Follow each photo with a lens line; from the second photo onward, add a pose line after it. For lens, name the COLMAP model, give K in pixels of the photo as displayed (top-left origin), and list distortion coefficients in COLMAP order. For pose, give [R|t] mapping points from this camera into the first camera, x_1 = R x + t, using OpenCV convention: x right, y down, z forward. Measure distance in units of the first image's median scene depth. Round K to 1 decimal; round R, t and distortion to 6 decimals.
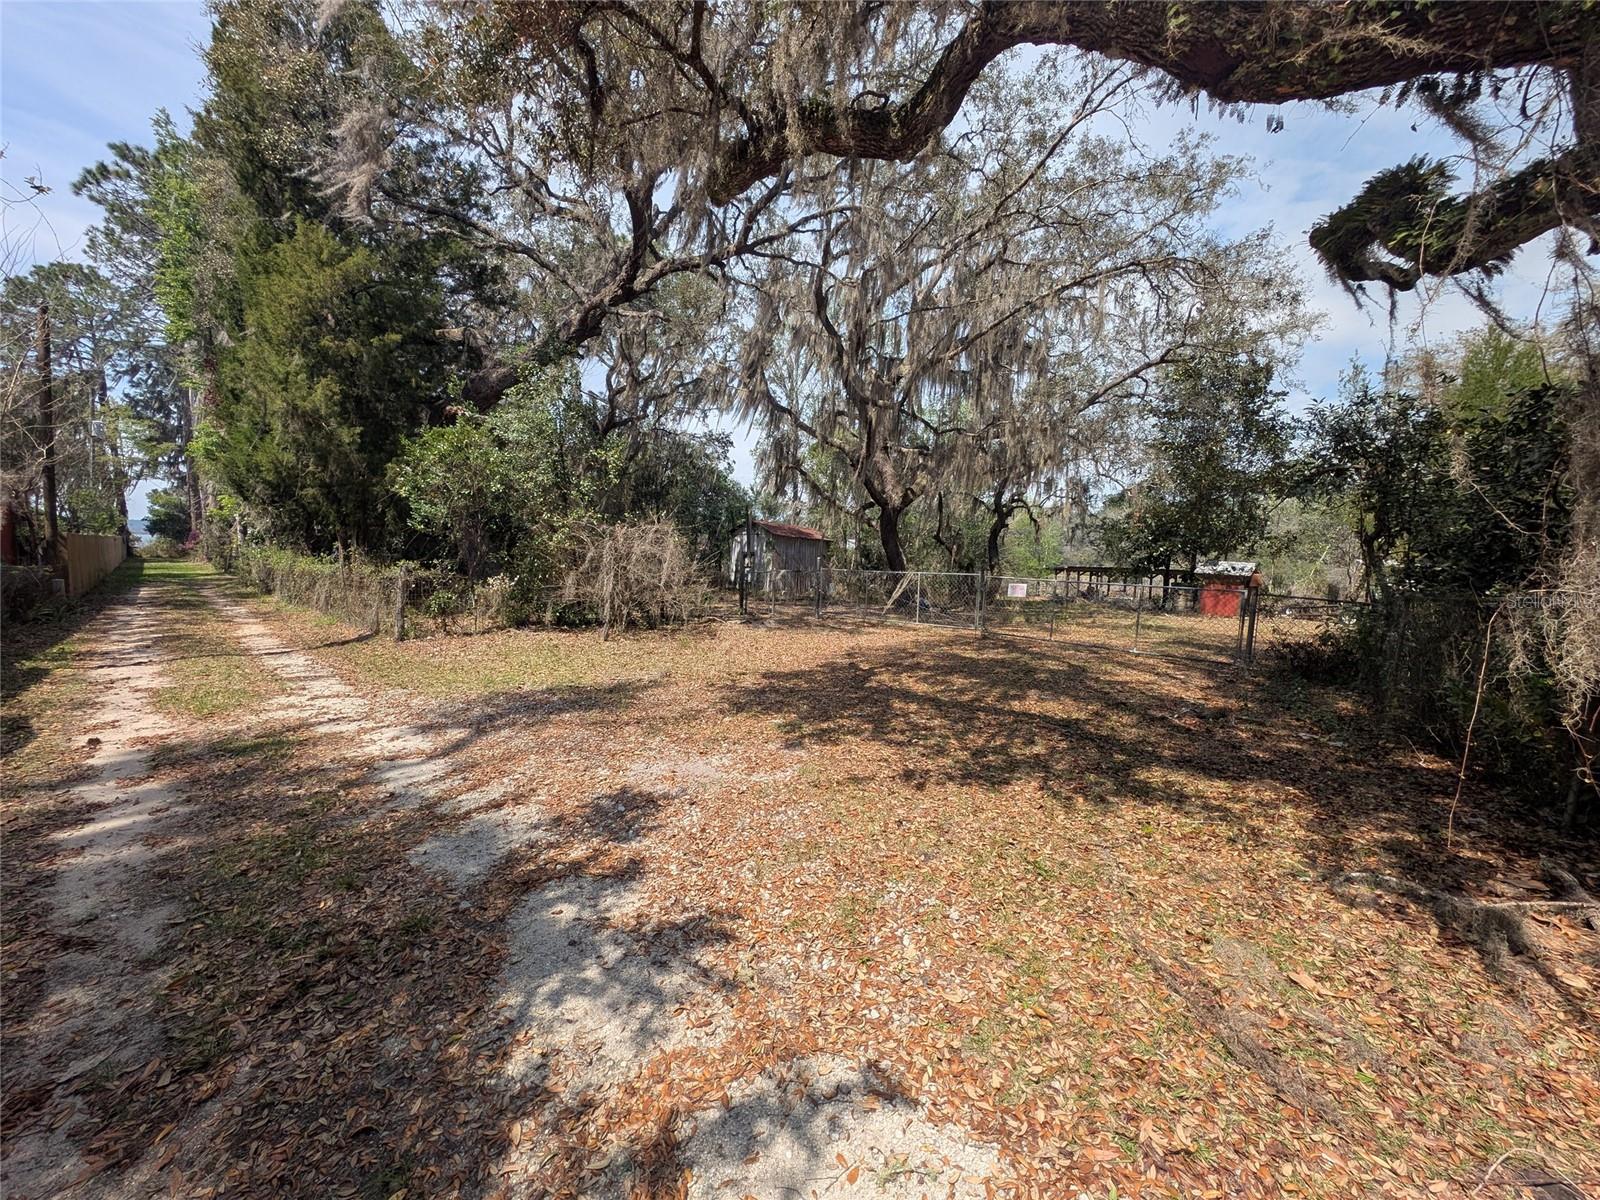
lens RADIAL K [[595.7, 0, 777.0], [0, 595.7, 604.4], [0, 0, 1]] dist [-0.000571, -0.000057]
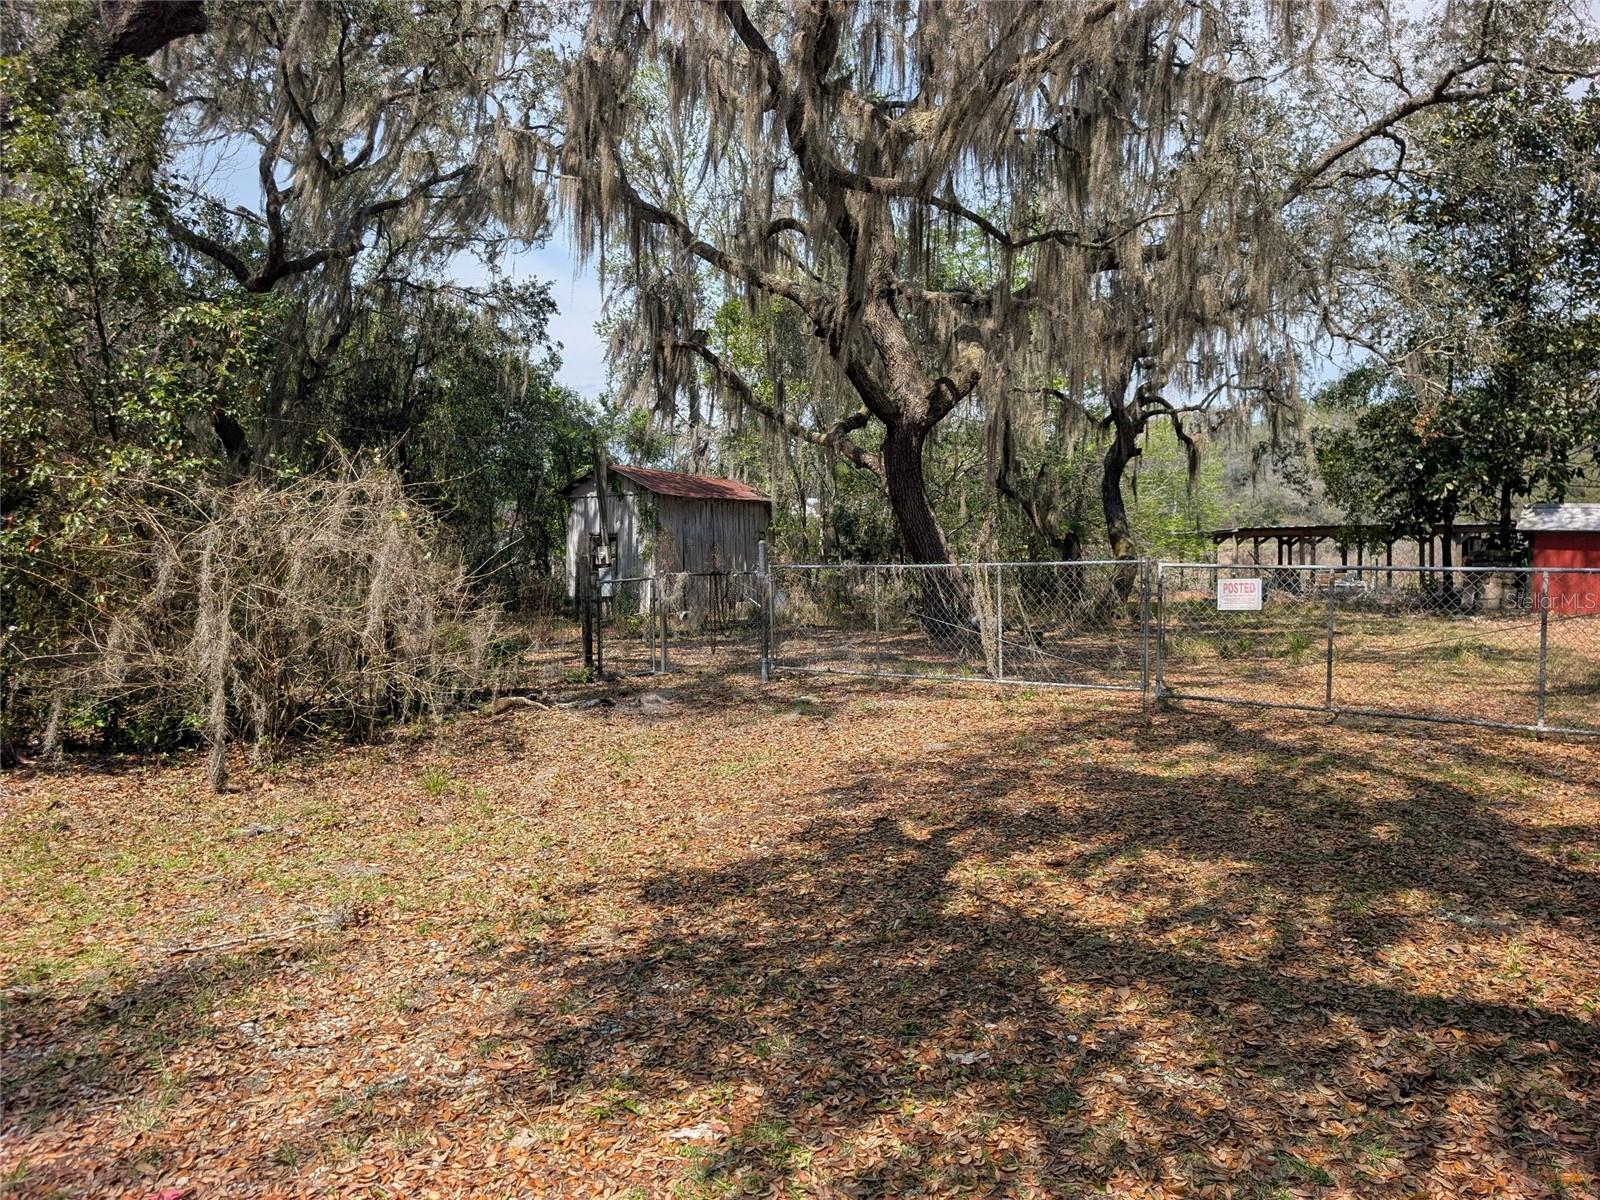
lens RADIAL K [[988.9, 0, 800.0], [0, 988.9, 600.0], [0, 0, 1]] dist [0.013763, -0.000345]
pose [[0.989562, -0.061202, 0.130468, 0.000835], [0.062519, 0.998026, -0.006019, -0.024629], [-0.129842, 0.014113, 0.991434, 0.239173]]
